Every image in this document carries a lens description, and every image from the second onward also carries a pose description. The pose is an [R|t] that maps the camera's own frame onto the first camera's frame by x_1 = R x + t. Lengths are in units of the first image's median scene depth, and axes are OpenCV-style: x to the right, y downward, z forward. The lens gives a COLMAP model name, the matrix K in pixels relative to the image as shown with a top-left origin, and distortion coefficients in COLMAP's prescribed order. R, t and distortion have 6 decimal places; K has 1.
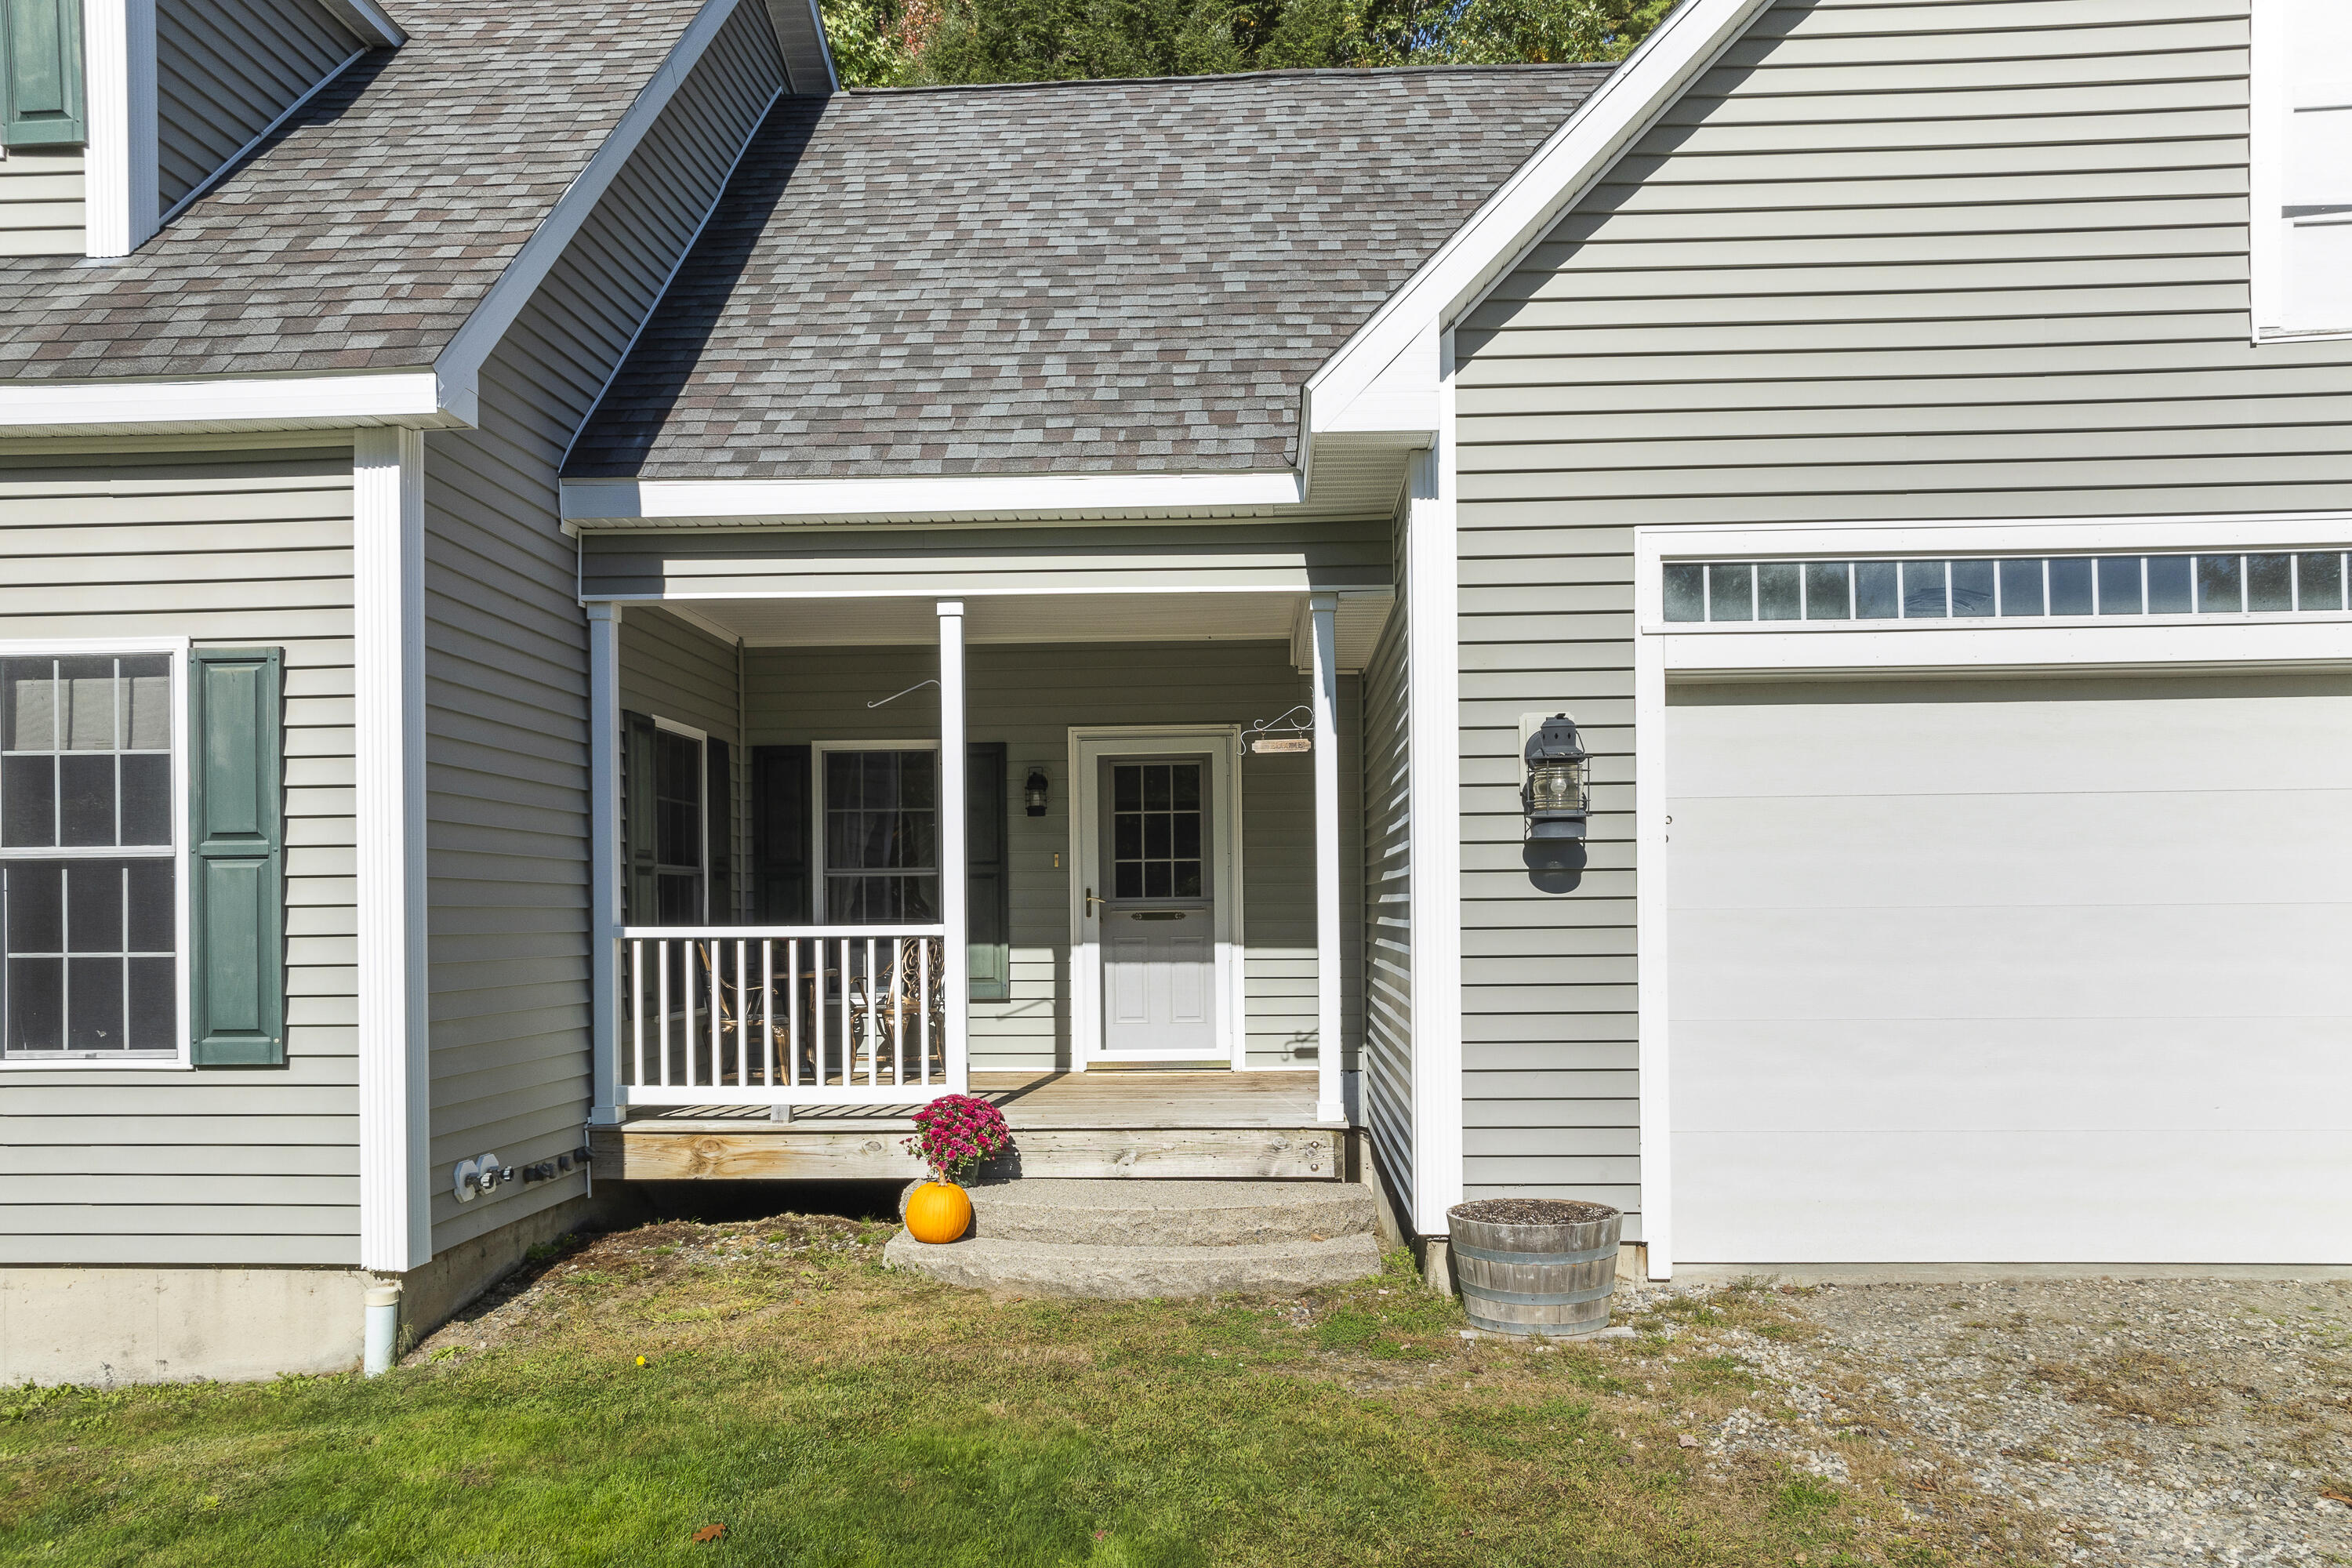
lens RADIAL K [[1635.1, 0, 1176.3], [0, 1635.1, 917.6], [0, 0, 1]] dist [-0.016427, 0.011437]
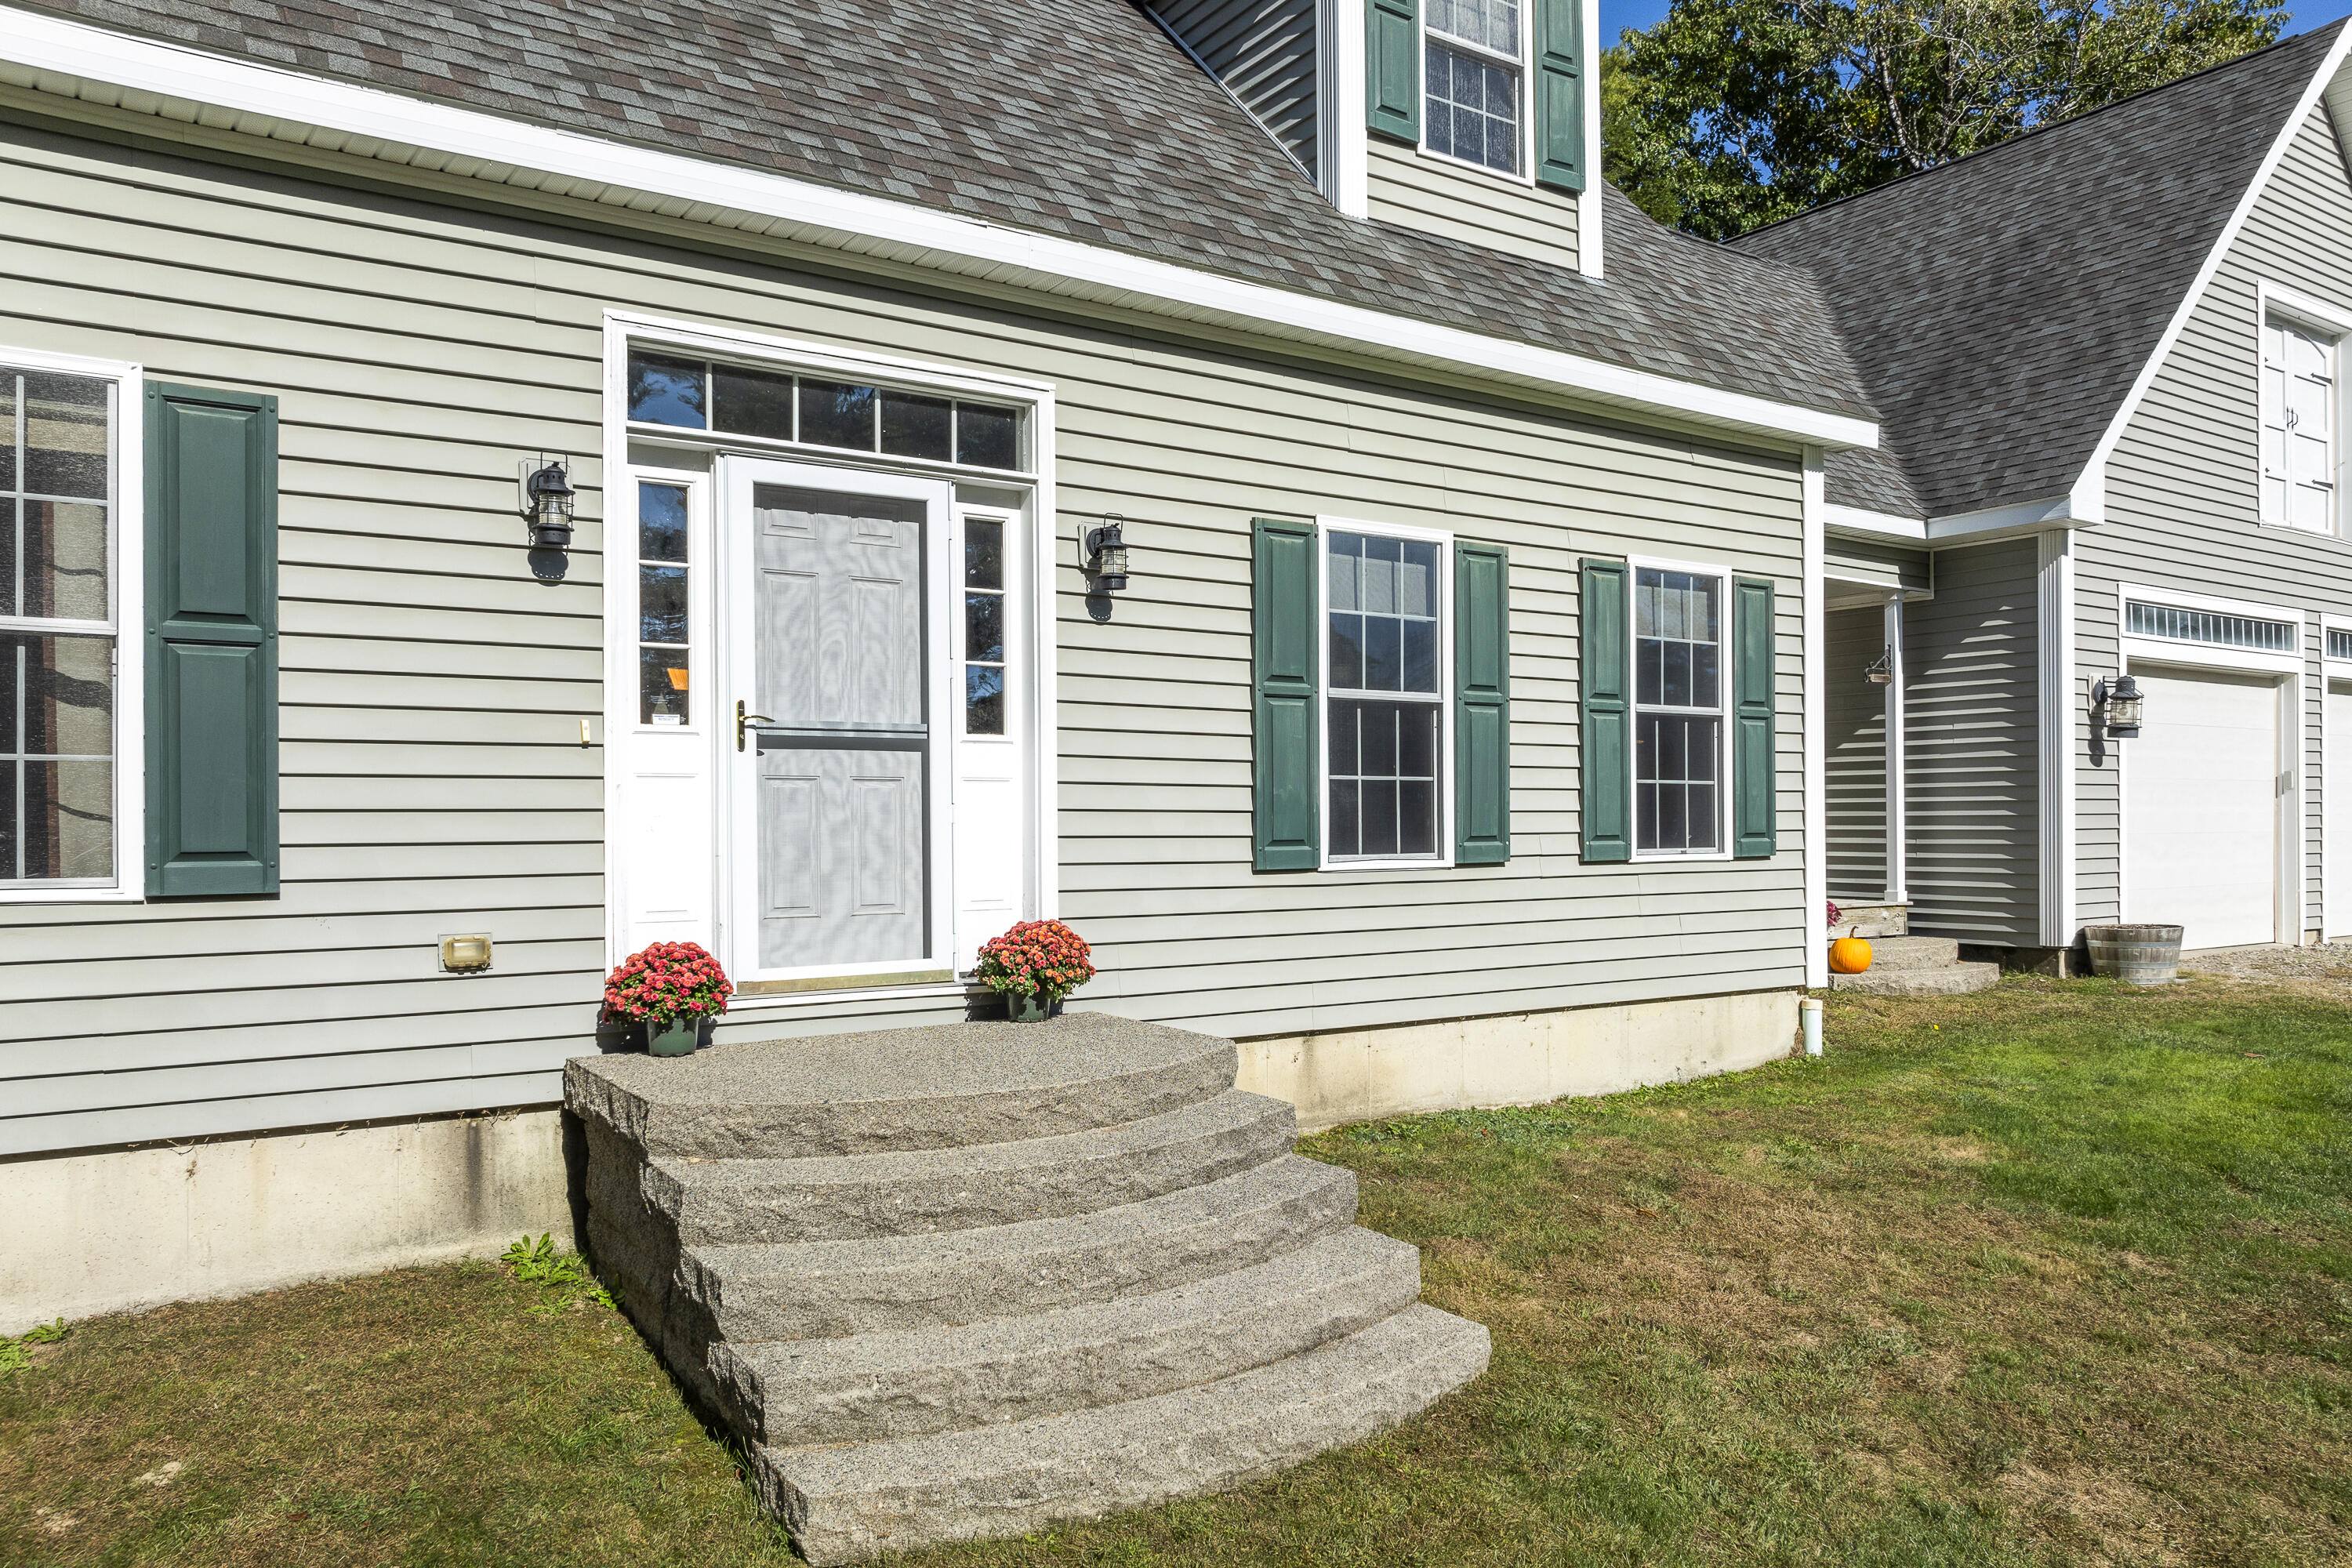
lens RADIAL K [[1635.1, 0, 1179.4], [0, 1635.1, 729.0], [0, 0, 1]] dist [-0.016427, 0.011437]
pose [[0.796737, 0.035943, 0.603256, -1.697394], [-0.032141, 0.999337, -0.017093, 0.013569], [-0.603471, -0.005771, 0.797364, 0.108431]]
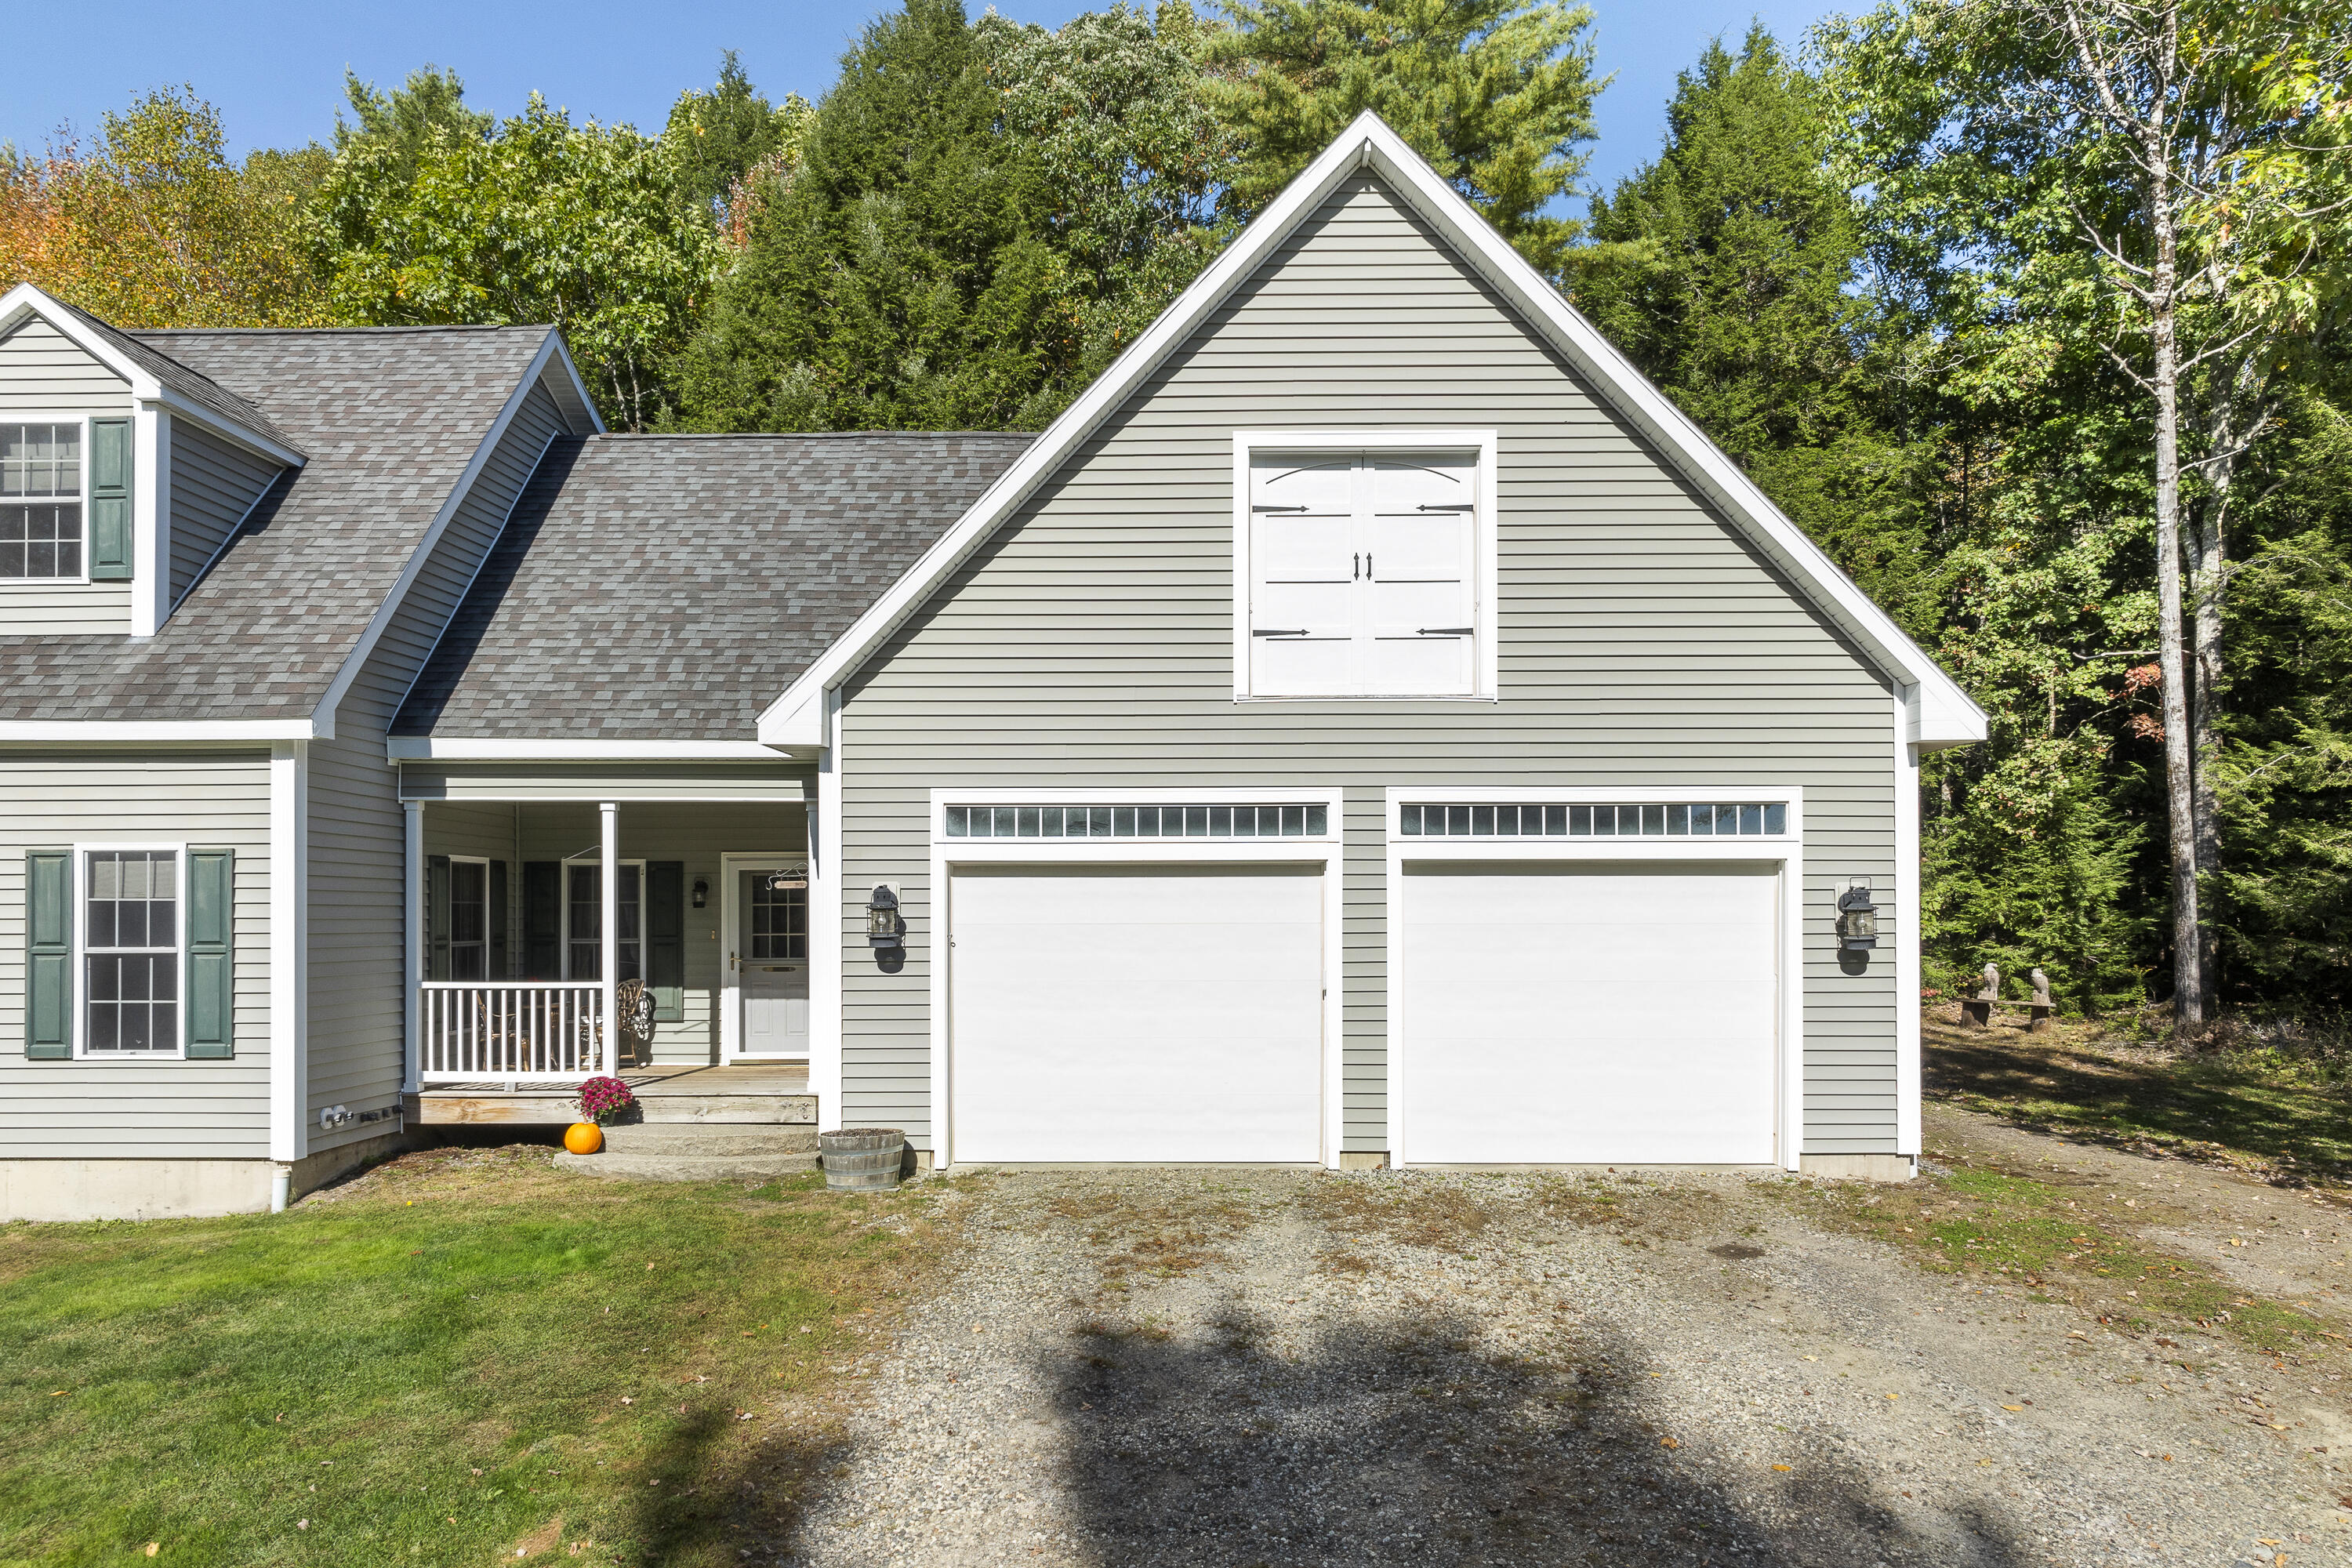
lens RADIAL K [[1635.1, 0, 1178.0], [0, 1635.1, 907.8], [0, 0, 1]] dist [-0.016427, 0.011437]
pose [[0.999184, 0.007534, 0.039682, 0.471474], [-0.007198, 0.999937, -0.008601, -0.075151], [-0.039744, 0.008309, 0.999175, -0.926905]]
